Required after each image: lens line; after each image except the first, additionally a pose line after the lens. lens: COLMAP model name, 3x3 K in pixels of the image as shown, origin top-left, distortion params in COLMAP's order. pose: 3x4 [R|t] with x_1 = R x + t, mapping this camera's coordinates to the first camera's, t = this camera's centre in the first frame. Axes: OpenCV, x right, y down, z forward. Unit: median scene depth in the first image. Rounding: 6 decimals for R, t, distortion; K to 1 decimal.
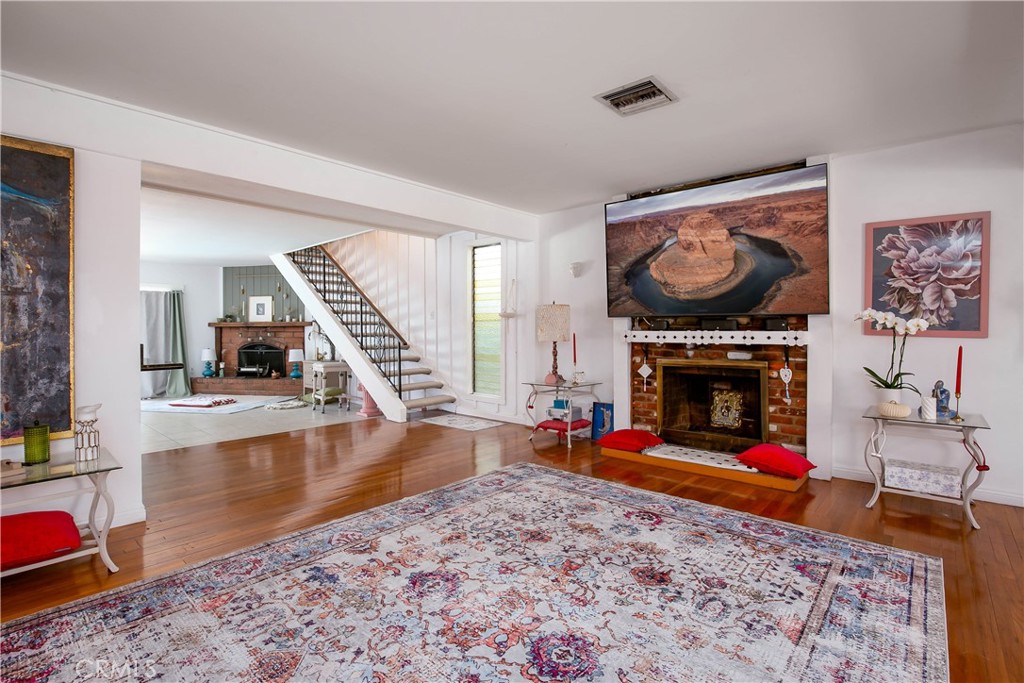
lens RADIAL K [[476.9, 0, 496.4], [0, 476.9, 332.5], [0, 0, 1]] dist [-0.028247, -0.000141]
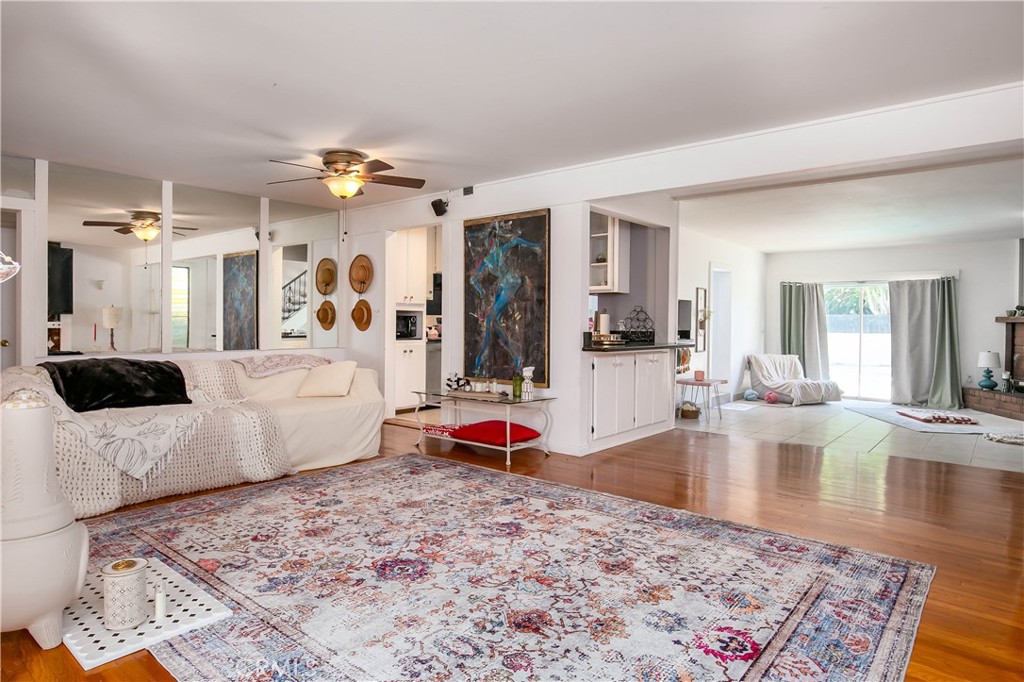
lens RADIAL K [[590.4, 0, 505.2], [0, 590.4, 330.5], [0, 0, 1]] dist [-0.013138, 0.001870]
pose [[0.053743, 0.016190, -0.998424, 1.016468], [-0.016650, 0.999744, 0.015315, -0.002656], [0.998416, 0.015800, 0.053999, 0.678986]]
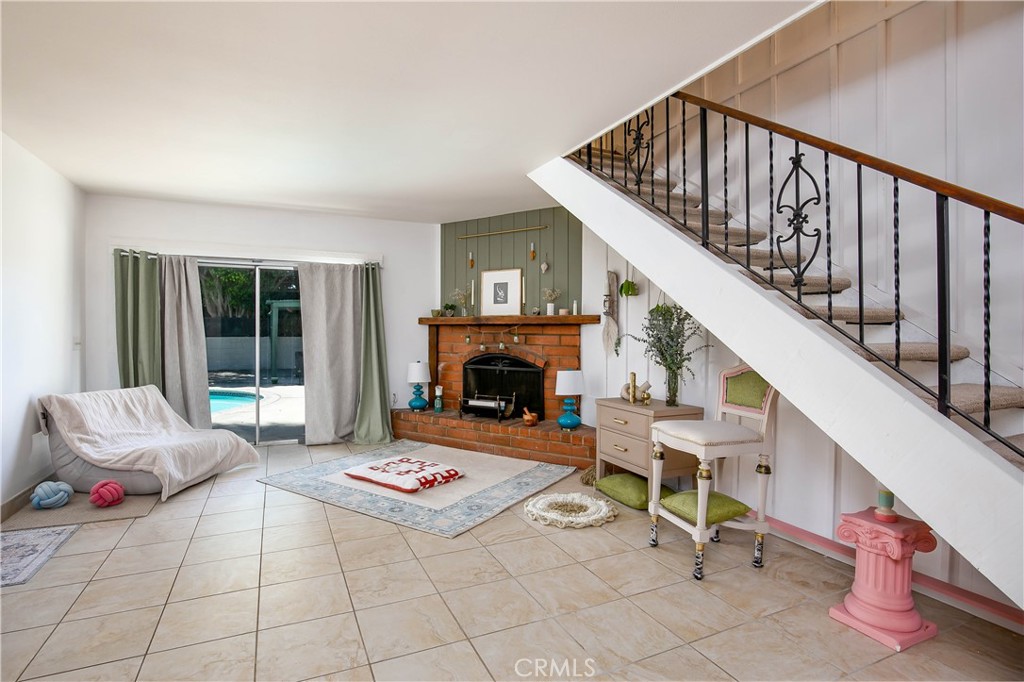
lens RADIAL K [[524.6, 0, 513.2], [0, 524.6, 331.4], [0, 0, 1]] dist [-0.024368, -0.000614]
pose [[0.925256, 0.007193, -0.379276, -0.937626], [-0.007126, 0.999973, 0.001581, -0.020052], [0.379277, 0.001240, 0.925282, 1.628947]]
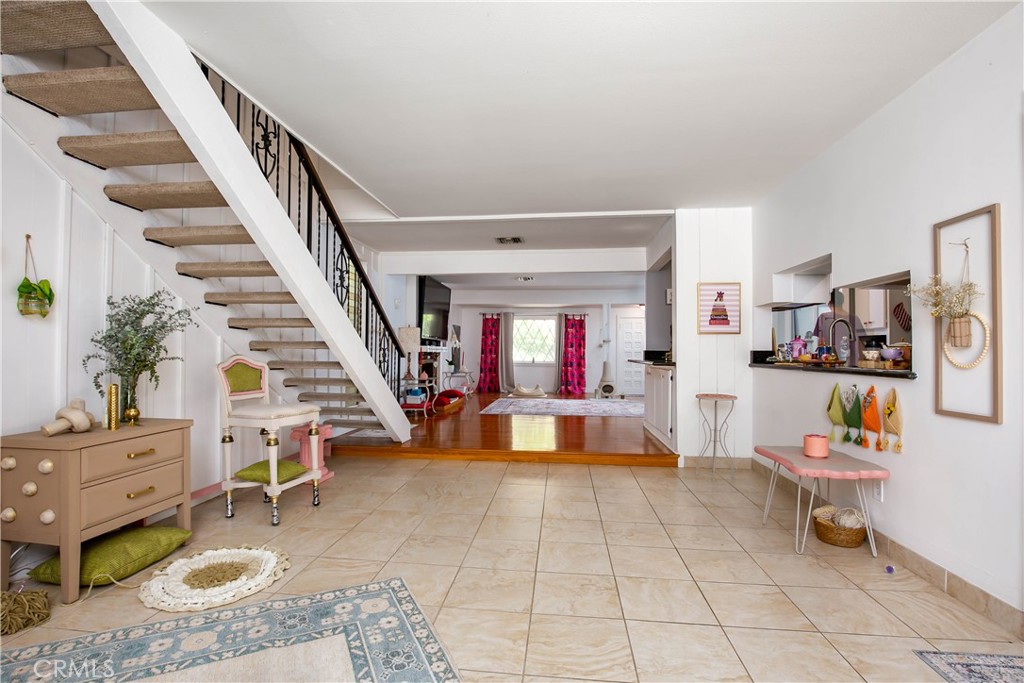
lens RADIAL K [[476.9, 0, 509.6], [0, 476.9, 345.5], [0, 0, 1]] dist [-0.028247, -0.000141]
pose [[-0.597077, 0.008201, 0.802142, -2.216156], [-0.002042, 0.999929, -0.011743, 0.026030], [-0.802181, -0.008649, -0.597018, 2.914838]]
